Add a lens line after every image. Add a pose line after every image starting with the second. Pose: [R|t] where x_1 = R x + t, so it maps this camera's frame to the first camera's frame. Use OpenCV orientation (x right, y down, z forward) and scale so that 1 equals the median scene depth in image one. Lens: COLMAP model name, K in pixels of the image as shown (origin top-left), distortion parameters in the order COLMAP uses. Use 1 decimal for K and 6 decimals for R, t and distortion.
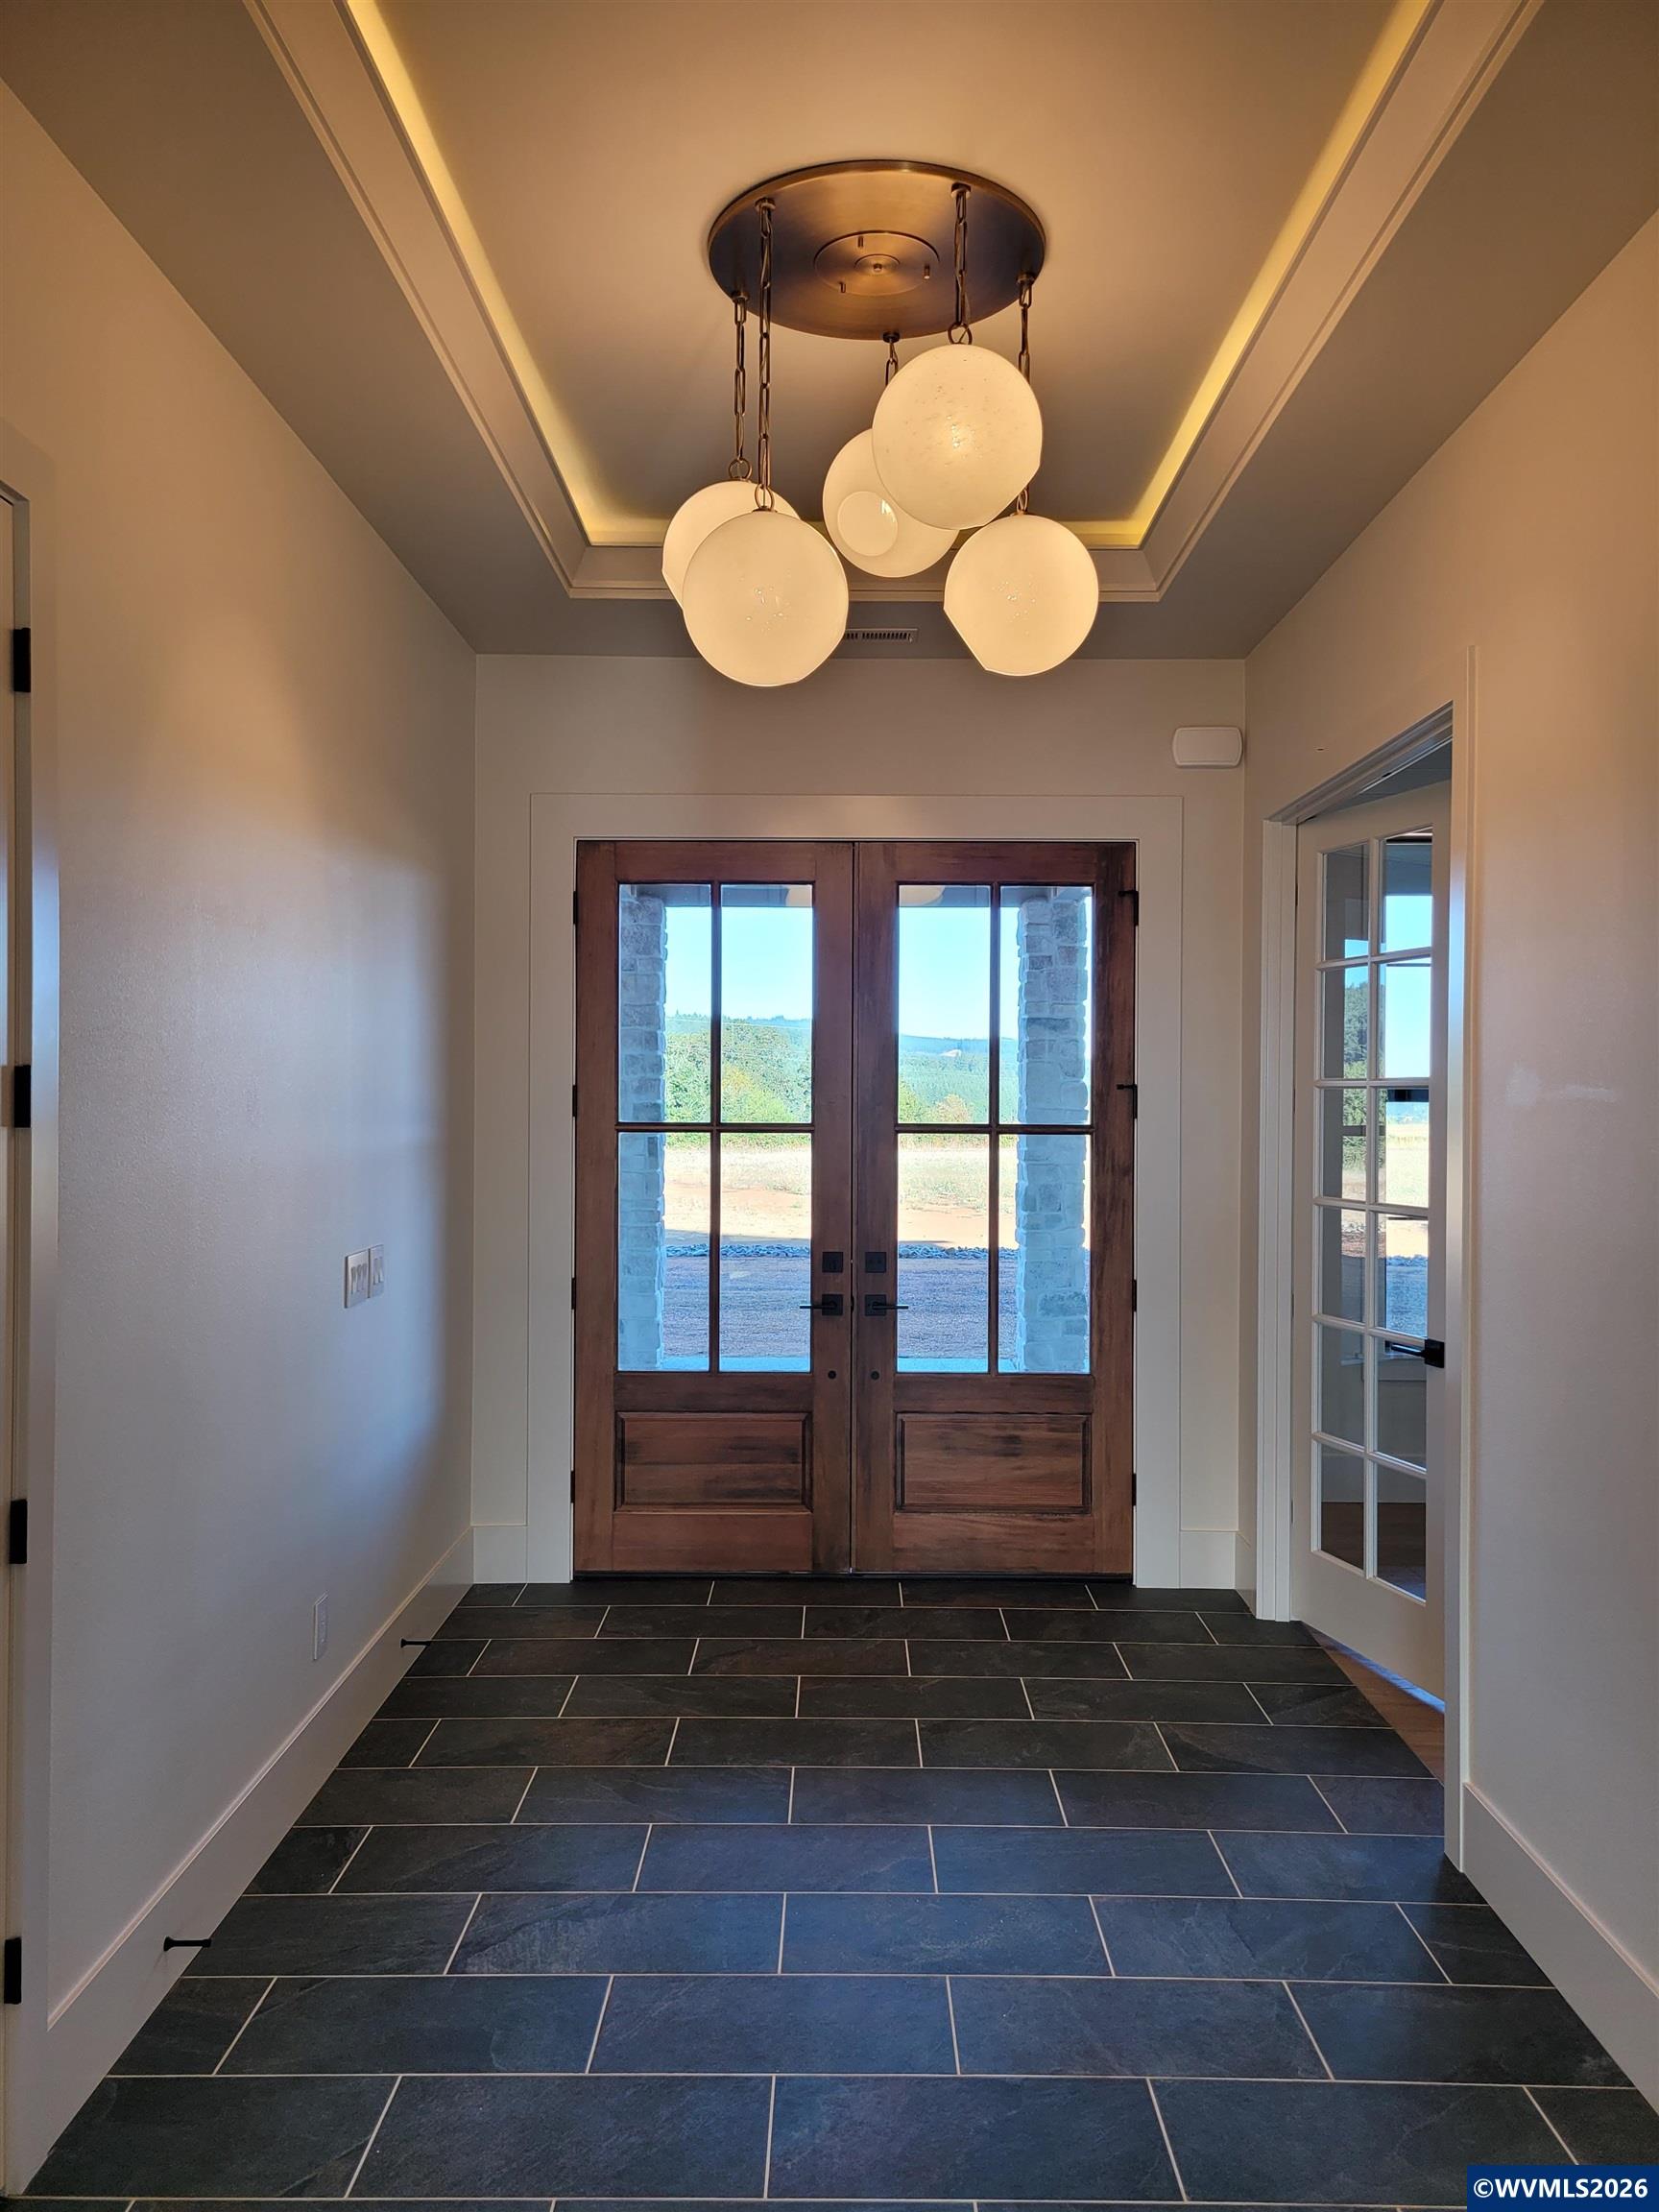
lens RADIAL K [[1668.0, 0, 829.5], [0, 1668.0, 1106.0], [0, 0, 1]] dist [0.049142, -0.000888]
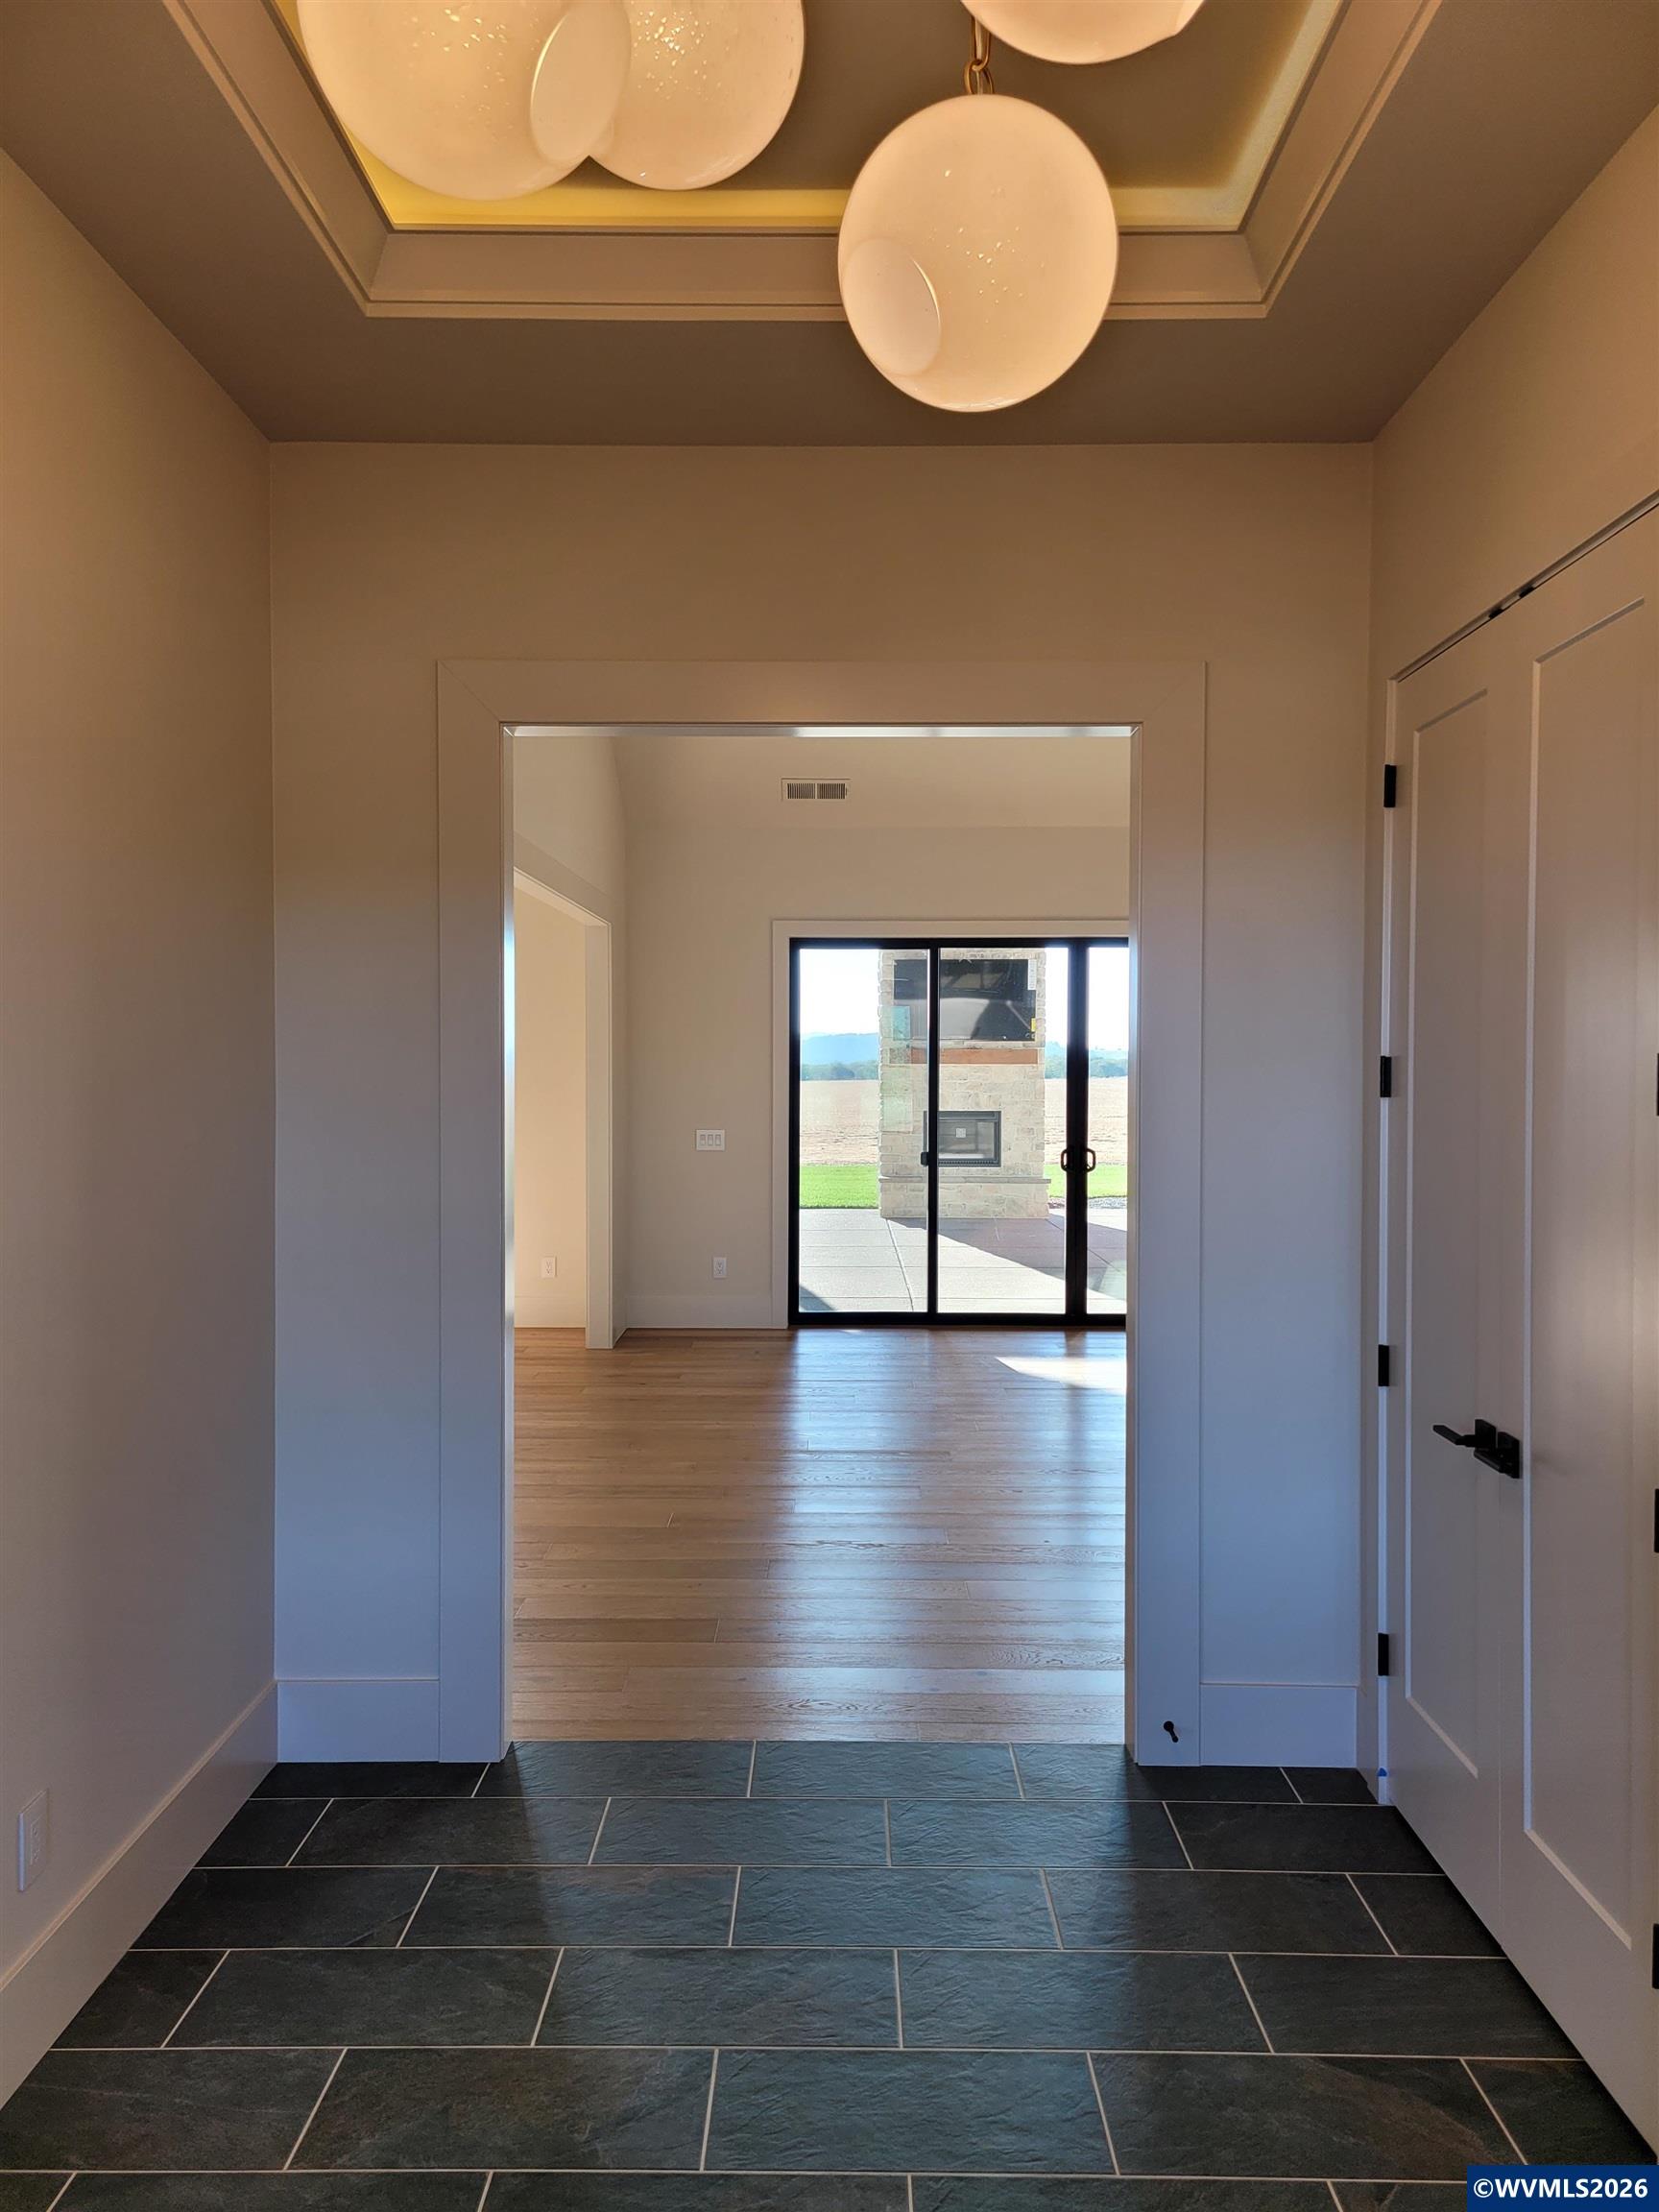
lens RADIAL K [[1668.0, 0, 829.5], [0, 1668.0, 1106.0], [0, 0, 1]] dist [0.049142, -0.000888]
pose [[0.999139, -0.006386, 0.041000, -0.002405], [0.005784, 0.999874, 0.014764, -0.002760], [-0.041089, -0.014514, 0.999050, 0.286875]]
